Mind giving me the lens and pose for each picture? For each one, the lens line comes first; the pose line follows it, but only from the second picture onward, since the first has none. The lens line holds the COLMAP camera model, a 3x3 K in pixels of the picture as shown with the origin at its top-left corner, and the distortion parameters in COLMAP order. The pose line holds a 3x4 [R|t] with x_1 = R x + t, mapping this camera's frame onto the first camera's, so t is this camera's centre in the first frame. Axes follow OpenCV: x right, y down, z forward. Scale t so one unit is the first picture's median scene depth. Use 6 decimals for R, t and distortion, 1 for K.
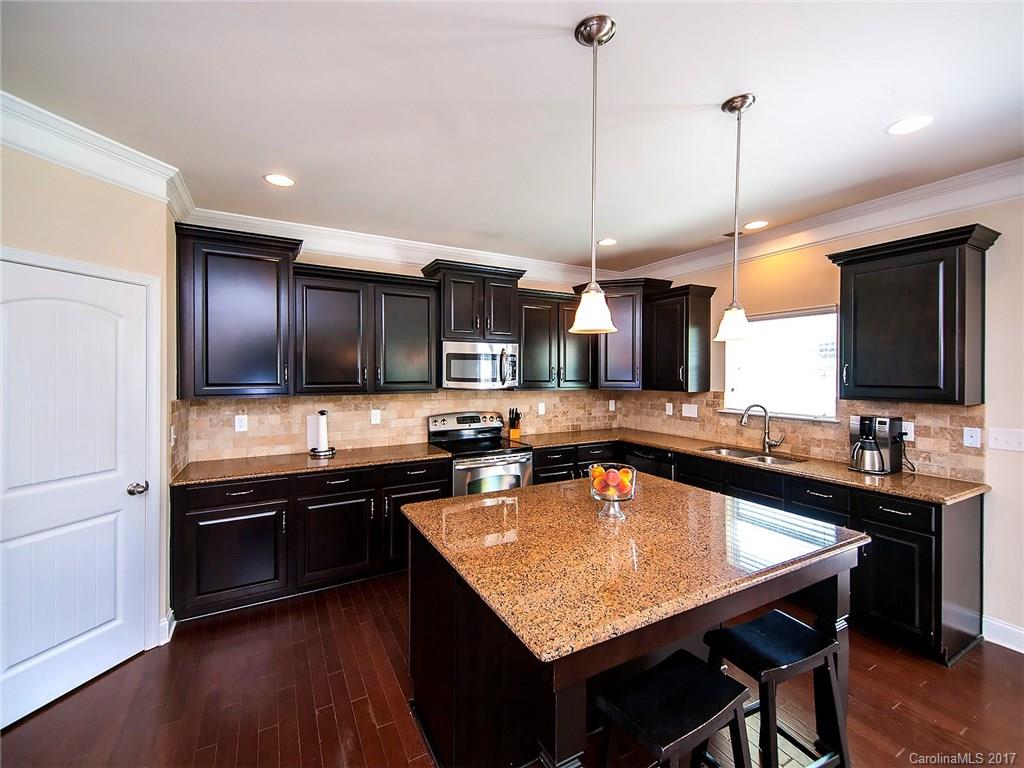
lens RADIAL K [[436.1, 0, 510.8], [0, 436.1, 373.8], [0, 0, 1]] dist [0.041540, -0.023023]
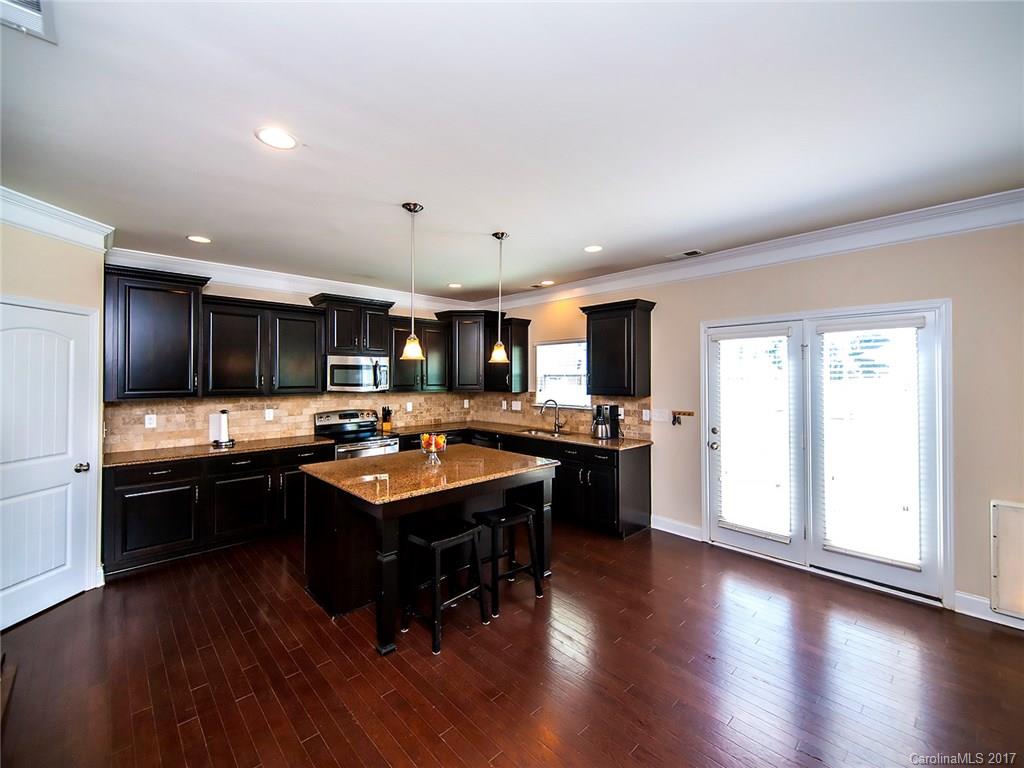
lens RADIAL K [[436.1, 0, 510.8], [0, 436.1, 373.8], [0, 0, 1]] dist [0.041540, -0.023023]
pose [[0.969905, 0.000325, 0.243485, 0.059078], [0.002407, 0.999937, -0.010923, -0.003803], [-0.243473, 0.011180, 0.969843, -0.425227]]
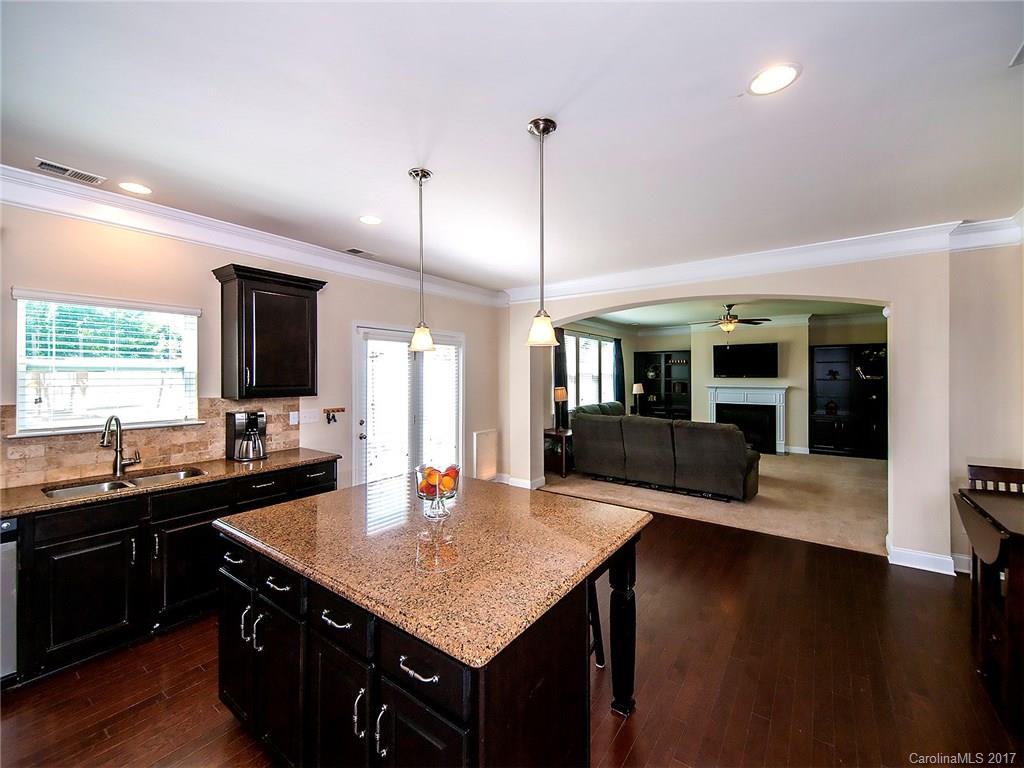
lens RADIAL K [[420.0, 0, 507.9], [0, 420.0, 376.2], [0, 0, 1]] dist [0.001230, 0.000064]
pose [[-0.413751, -0.000230, 0.910390, -0.392640], [0.005923, 0.999978, 0.002944, 0.001886], [-0.910371, 0.006610, -0.413740, 0.679262]]
